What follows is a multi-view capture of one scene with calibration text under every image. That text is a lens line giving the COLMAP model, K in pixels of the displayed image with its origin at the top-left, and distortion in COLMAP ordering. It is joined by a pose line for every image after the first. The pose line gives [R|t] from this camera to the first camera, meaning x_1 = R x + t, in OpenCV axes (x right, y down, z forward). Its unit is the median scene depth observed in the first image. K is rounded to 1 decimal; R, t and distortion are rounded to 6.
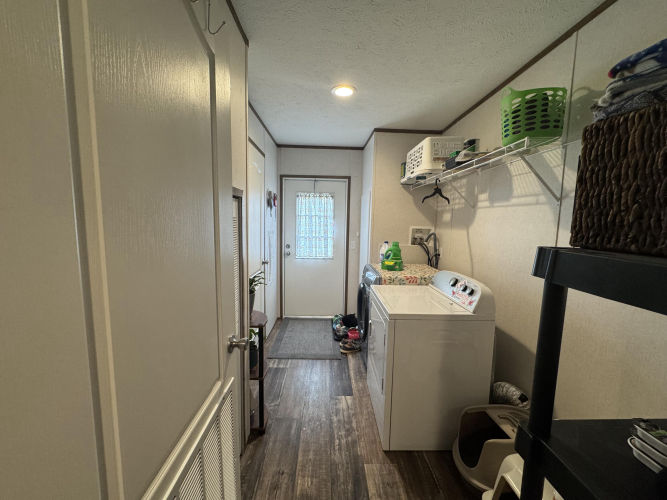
lens RADIAL K [[264.6, 0, 332.2], [0, 264.6, 248.2], [0, 0, 1]] dist [-0.001697, 0.001196]
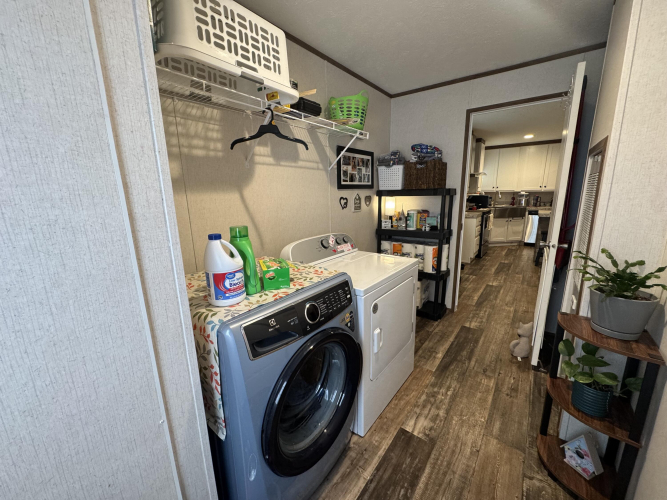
lens RADIAL K [[264.6, 0, 338.1], [0, 264.6, 249.5], [0, 0, 1]] dist [-0.001697, 0.001196]
pose [[-0.780484, -0.131382, 0.611214, -0.184847], [0.071405, 0.952537, 0.295930, -0.139516], [-0.621084, 0.274613, -0.734059, 1.713027]]
